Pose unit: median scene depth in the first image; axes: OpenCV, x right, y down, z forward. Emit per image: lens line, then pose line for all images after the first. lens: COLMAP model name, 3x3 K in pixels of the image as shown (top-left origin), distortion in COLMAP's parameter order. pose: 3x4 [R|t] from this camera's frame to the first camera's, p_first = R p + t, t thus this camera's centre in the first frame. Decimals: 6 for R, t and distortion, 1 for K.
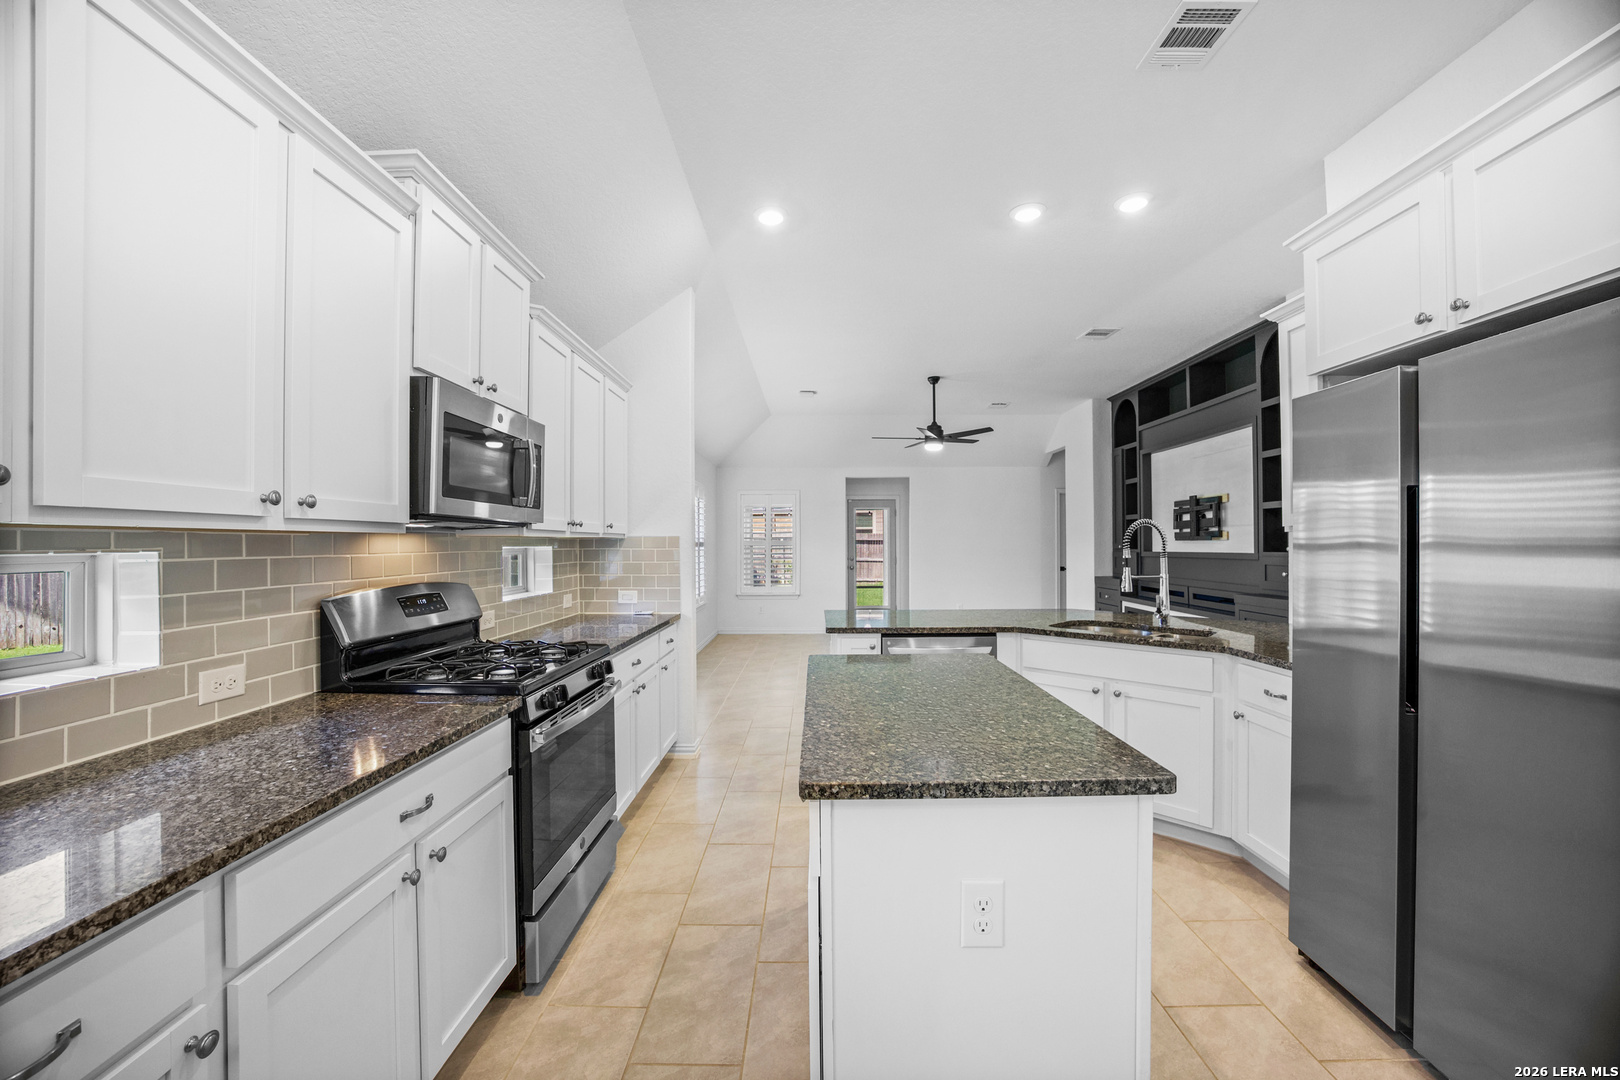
lens RADIAL K [[640.9, 0, 811.0], [0, 640.9, 540.0], [0, 0, 1]] dist [-0.051348, 0.008999]
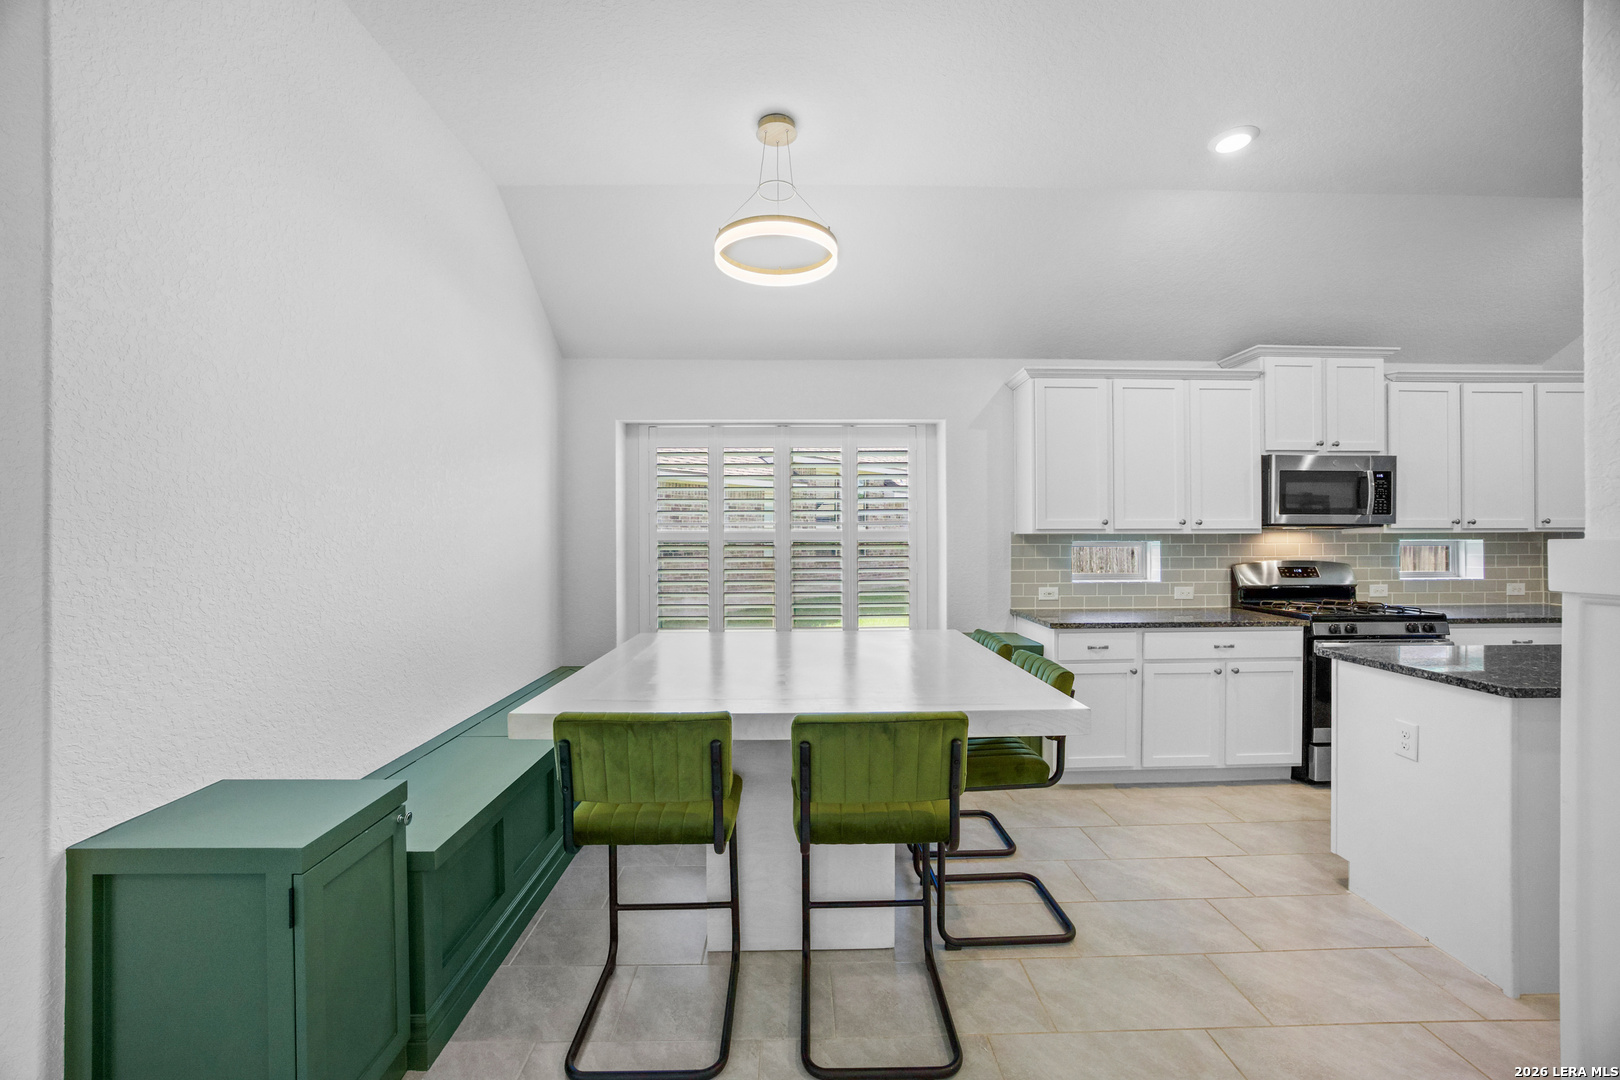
lens RADIAL K [[639.3, 0, 794.3], [0, 639.3, 535.5], [0, 0, 1]] dist [-0.045825, 0.014692]
pose [[0.025761, 0.004542, -0.999658, 0.503635], [0.008389, 0.999953, 0.004759, -0.009730], [0.999633, -0.008509, 0.025721, -0.212400]]
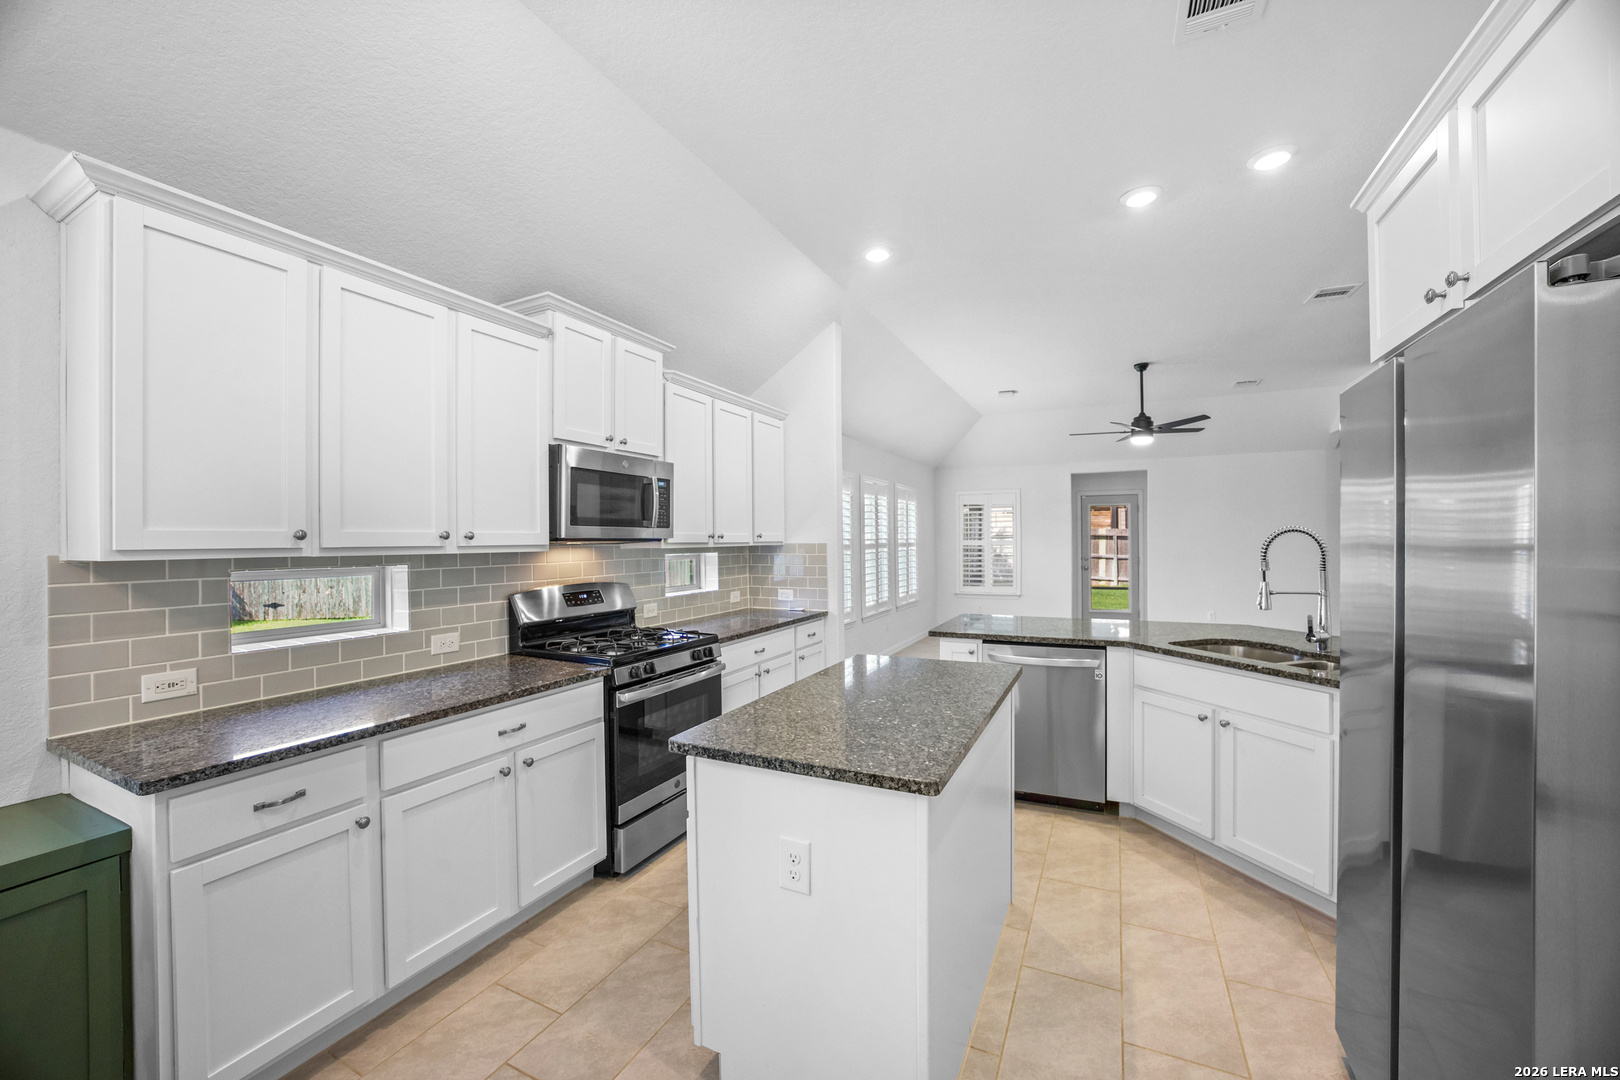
lens RADIAL K [[636.4, 0, 803.1], [0, 636.4, 539.9], [0, 0, 1]] dist [-0.058173, 0.017937]
pose [[0.900777, -0.002021, -0.434278, 0.203488], [0.005895, 0.999954, 0.007573, -0.016804], [0.434242, -0.009382, 0.900747, -0.030585]]
